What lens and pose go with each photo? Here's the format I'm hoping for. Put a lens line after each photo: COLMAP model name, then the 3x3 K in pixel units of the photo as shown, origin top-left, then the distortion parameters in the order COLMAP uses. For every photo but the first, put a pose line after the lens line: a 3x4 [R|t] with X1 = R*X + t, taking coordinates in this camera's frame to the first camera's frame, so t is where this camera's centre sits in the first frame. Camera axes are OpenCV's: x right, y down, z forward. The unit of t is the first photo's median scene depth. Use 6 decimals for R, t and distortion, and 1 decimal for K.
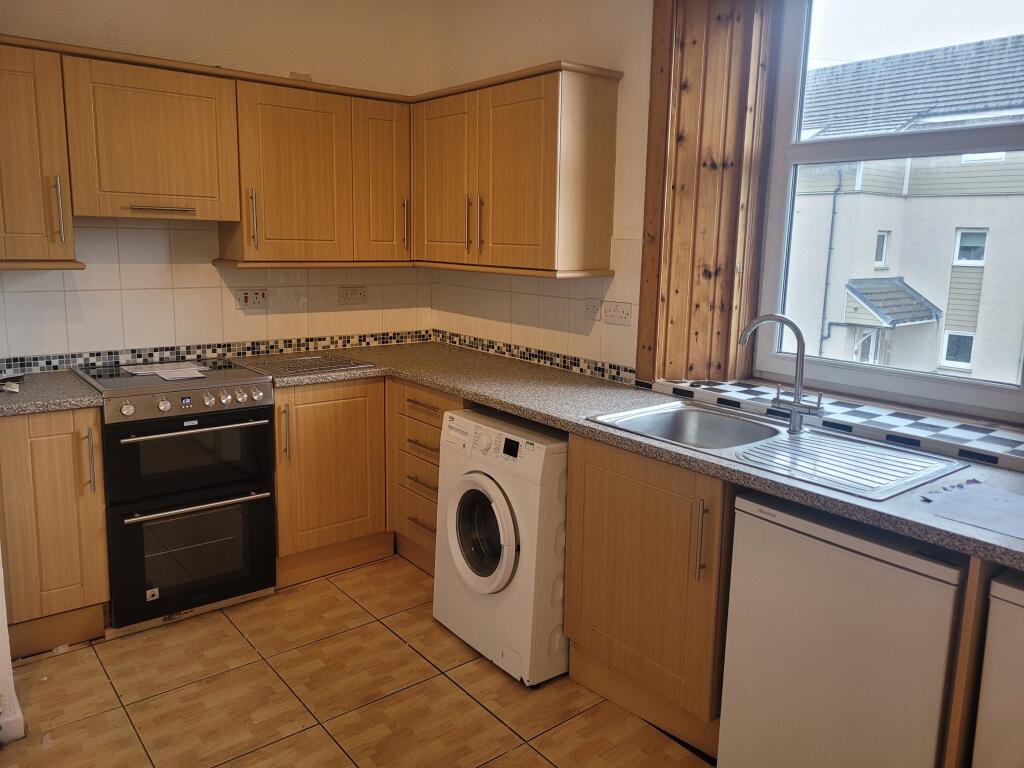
lens RADIAL K [[773.2, 0, 515.7], [0, 773.2, 376.8], [0, 0, 1]] dist [0.051353, 0.000888]
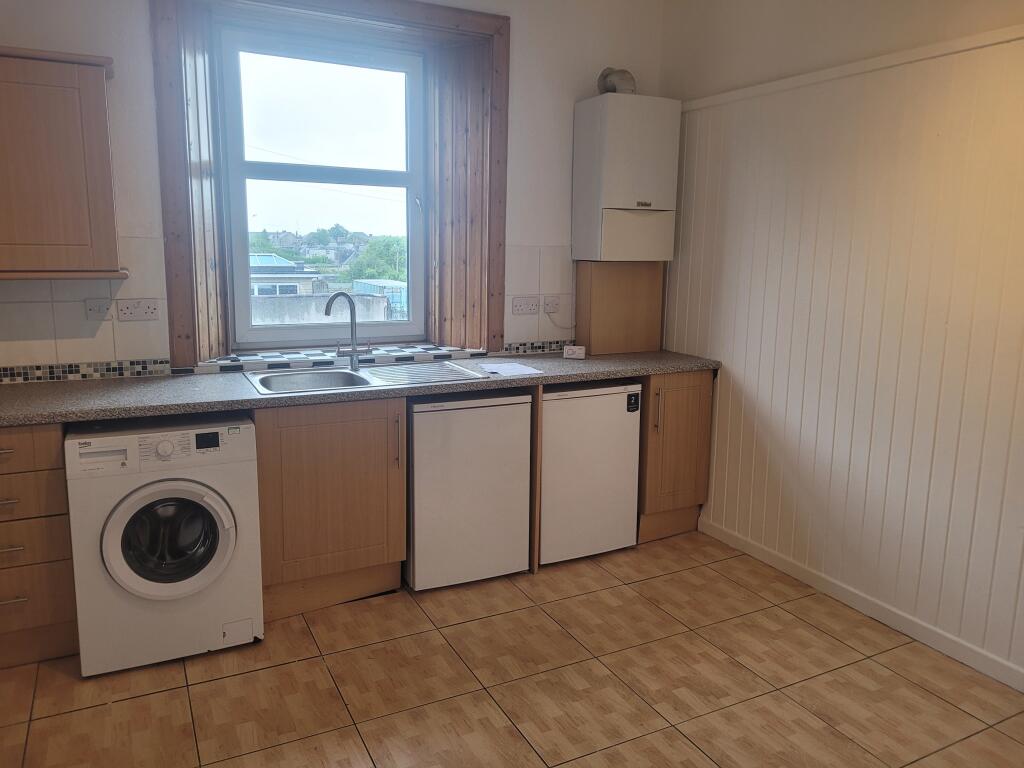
lens RADIAL K [[773.2, 0, 517.9], [0, 773.2, 385.8], [0, 0, 1]] dist [0.051353, 0.000888]
pose [[0.213040, -0.205365, 0.955217, -0.793892], [0.167268, 0.970893, 0.171430, -0.079904], [-0.962619, 0.123256, 0.241190, 0.283661]]
